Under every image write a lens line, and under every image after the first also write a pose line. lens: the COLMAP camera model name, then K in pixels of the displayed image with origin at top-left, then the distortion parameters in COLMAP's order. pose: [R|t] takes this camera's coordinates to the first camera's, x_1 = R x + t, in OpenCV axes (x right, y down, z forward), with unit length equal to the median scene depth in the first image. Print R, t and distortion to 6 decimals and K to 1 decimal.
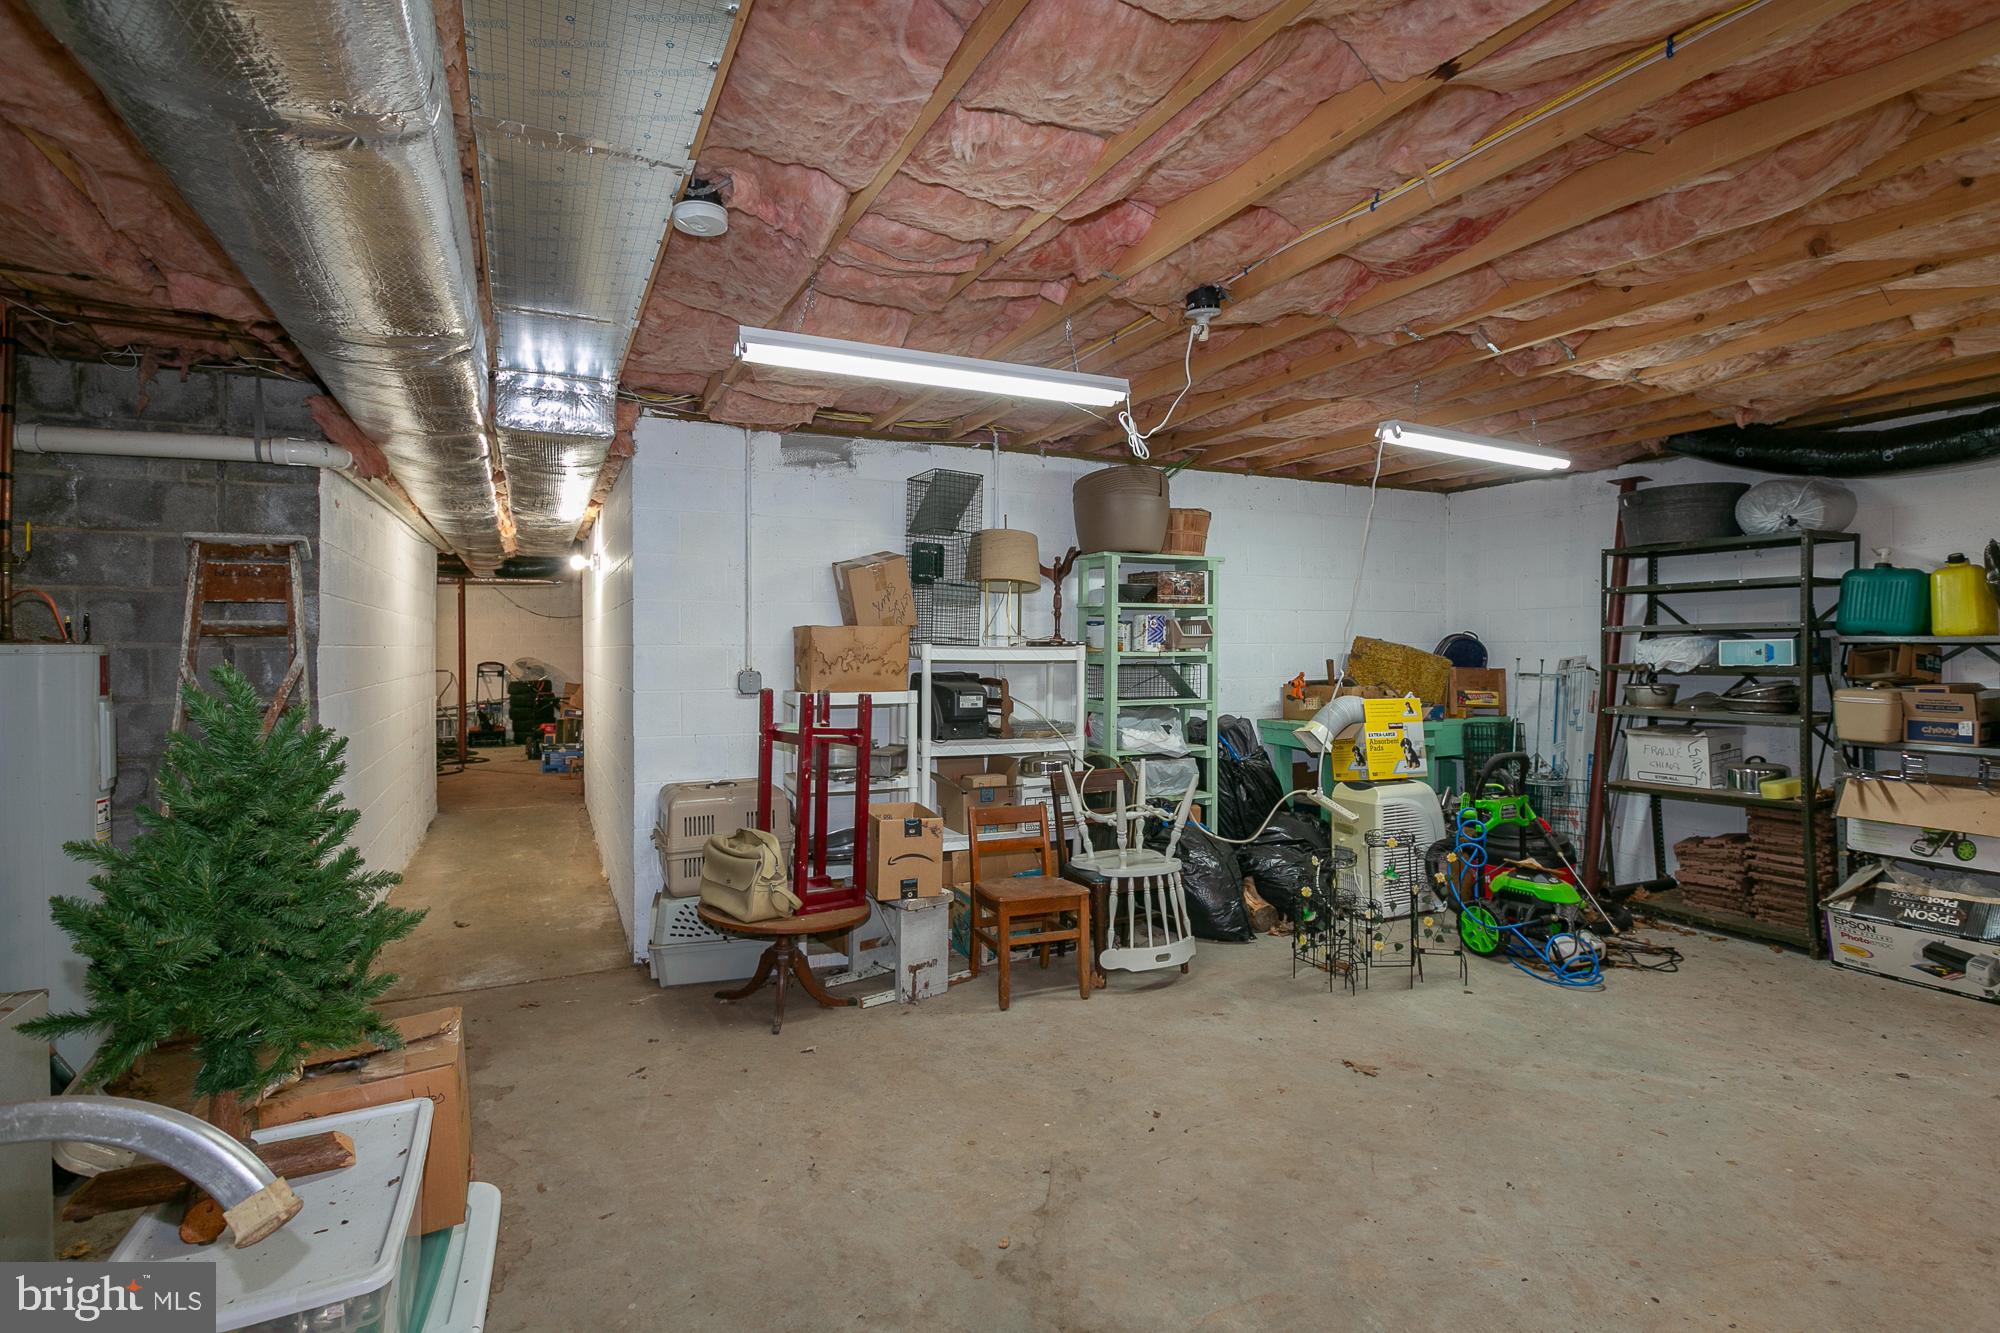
lens RADIAL K [[936.8, 0, 1013.4], [0, 936.8, 653.2], [0, 0, 1]] dist [-0.001664, -0.000495]
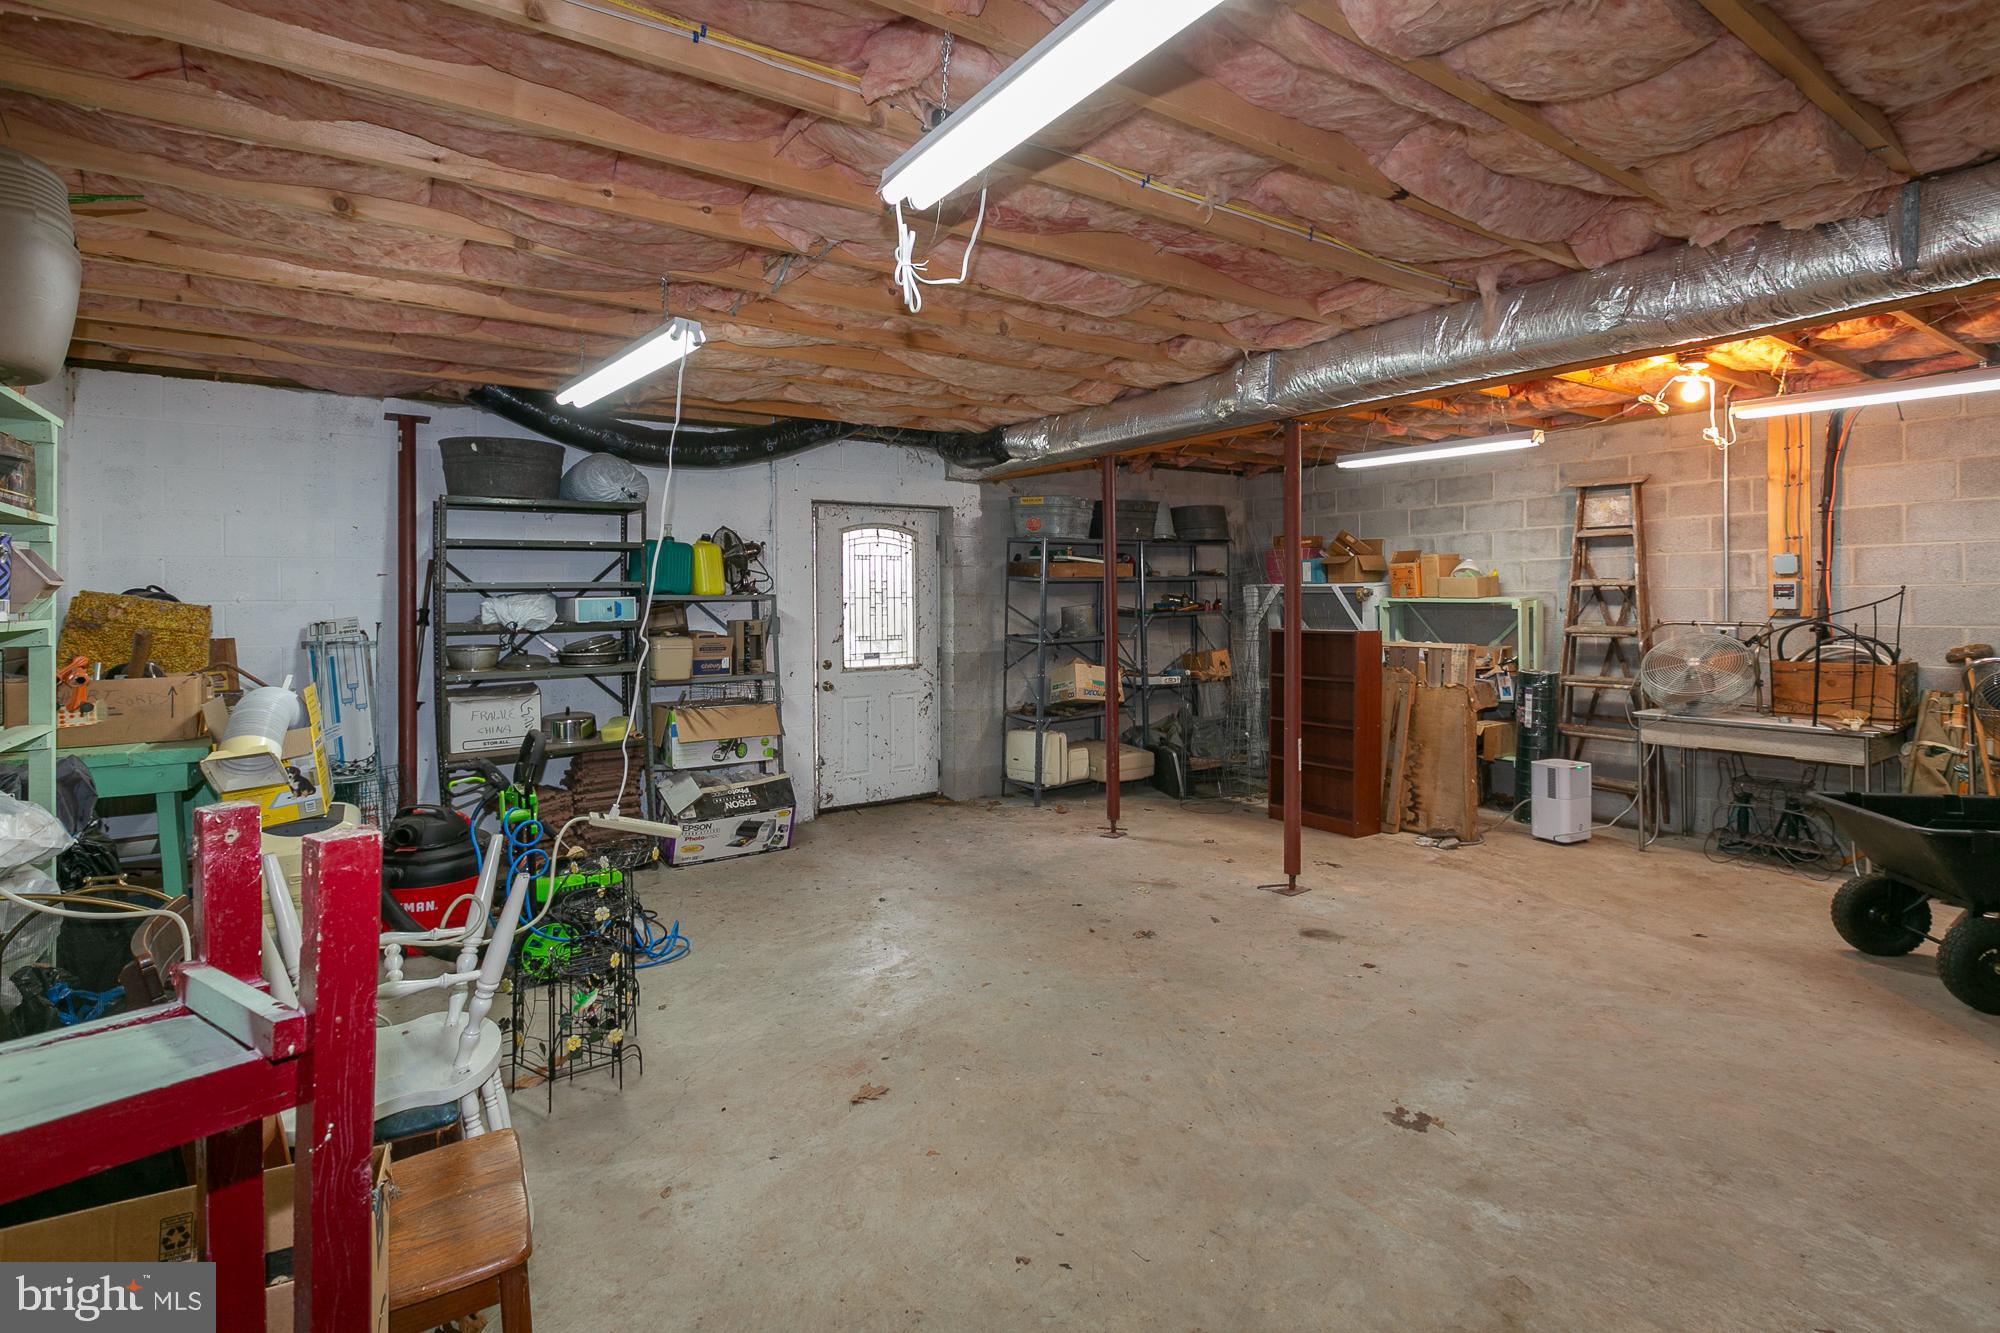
lens RADIAL K [[947.1, 0, 967.1], [0, 947.1, 603.4], [0, 0, 1]] dist [0.001070, -0.000150]
pose [[-0.111733, -0.000916, 0.993738, -0.393237], [0.016924, 0.999853, 0.002824, -0.004132], [-0.993594, 0.017134, -0.111701, 0.791042]]
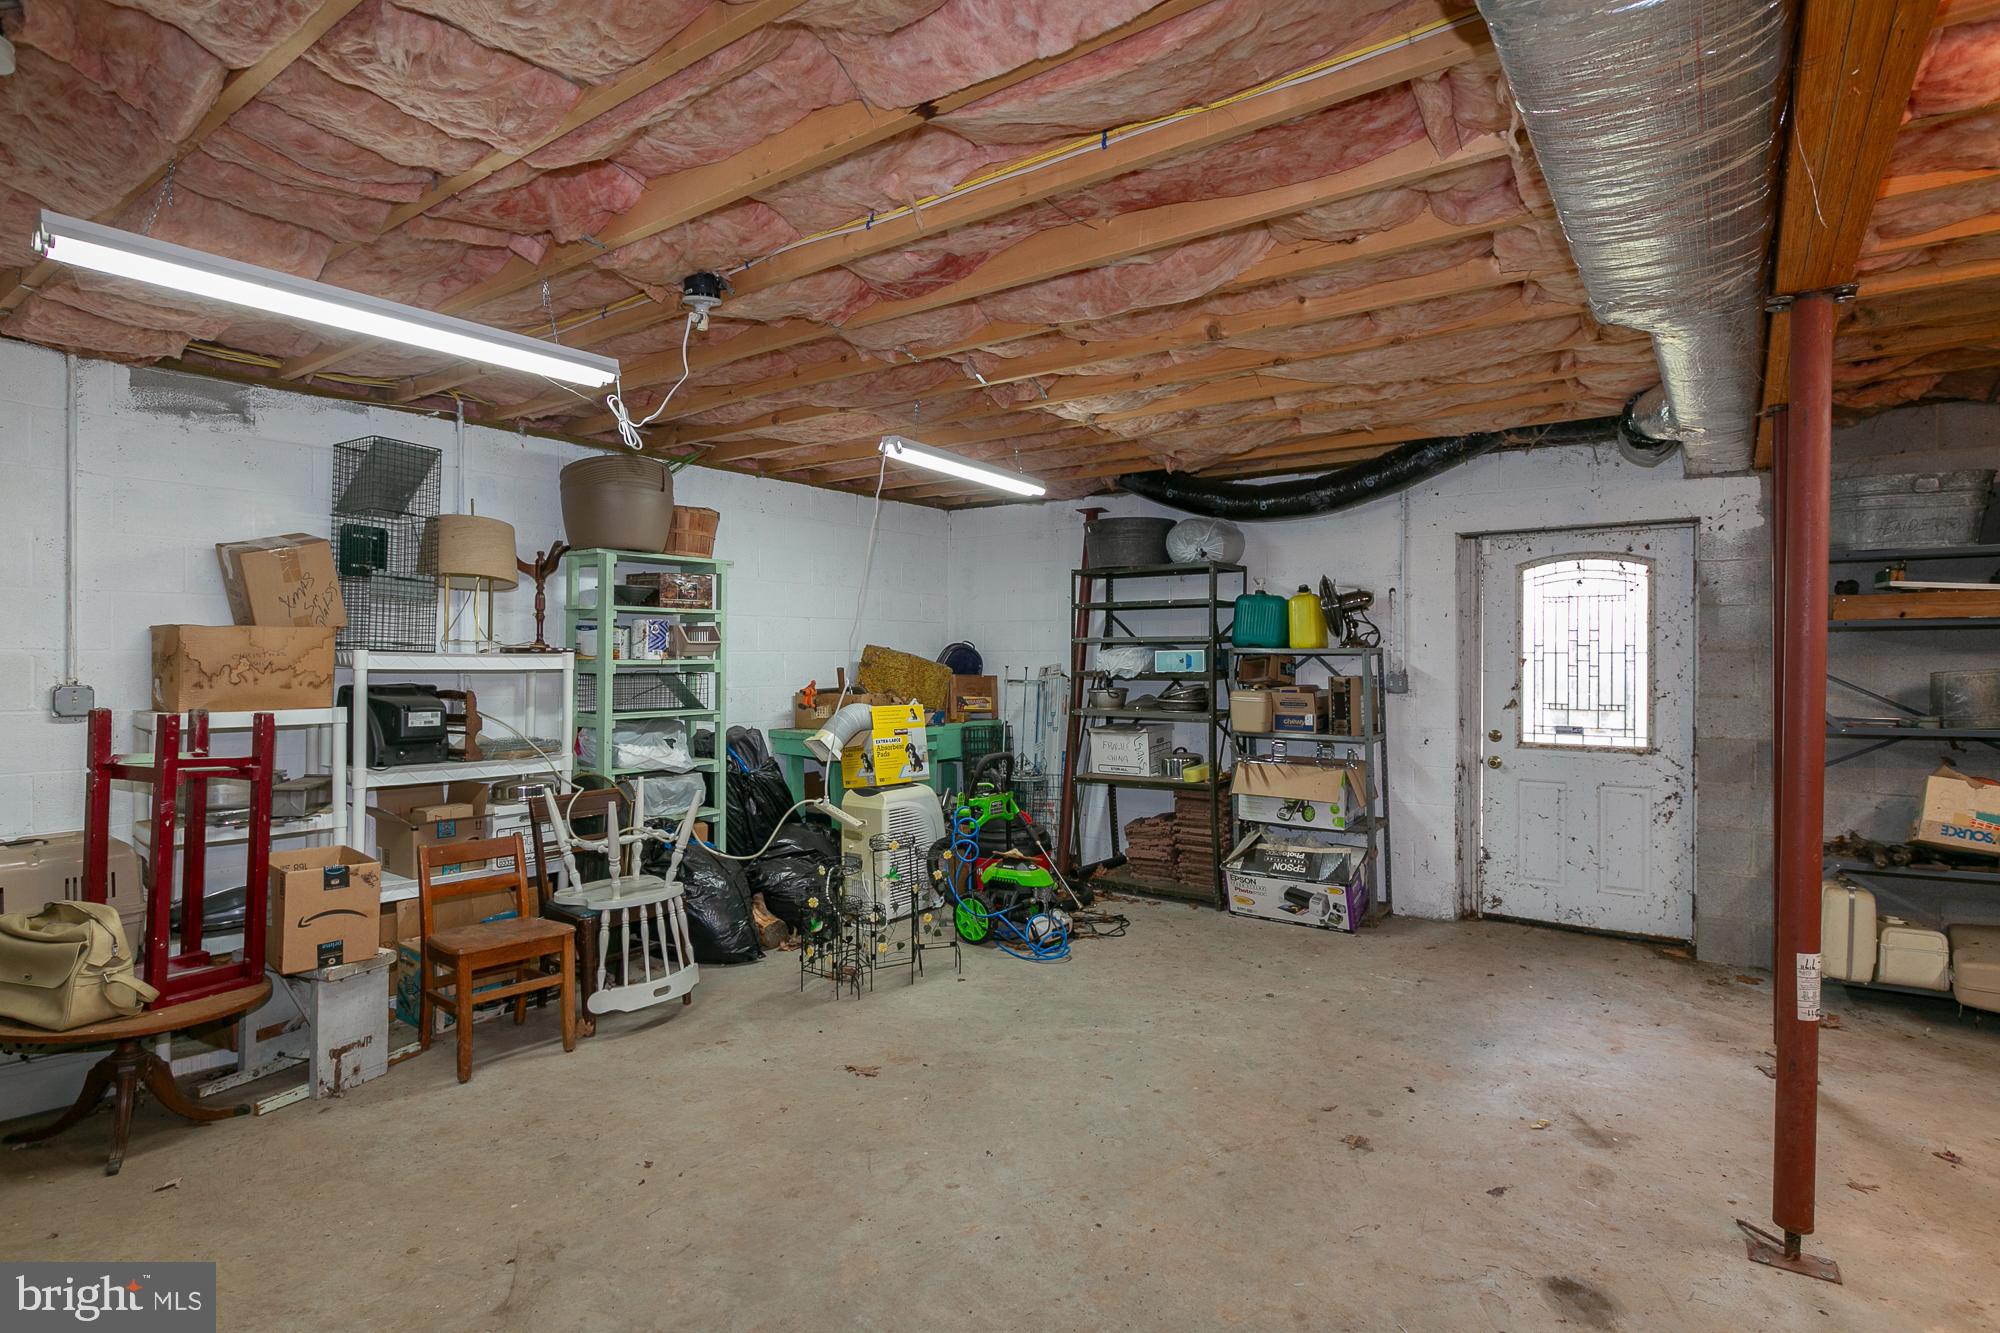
lens RADIAL K [[972.5, 0, 995.5], [0, 972.5, 656.0], [0, 0, 1]] dist [-0.000654, -0.000627]
pose [[0.889567, 0.003325, 0.456794, 0.013467], [-0.000822, 0.999984, -0.005679, 0.000034], [-0.456805, 0.004676, 0.889555, -0.003556]]
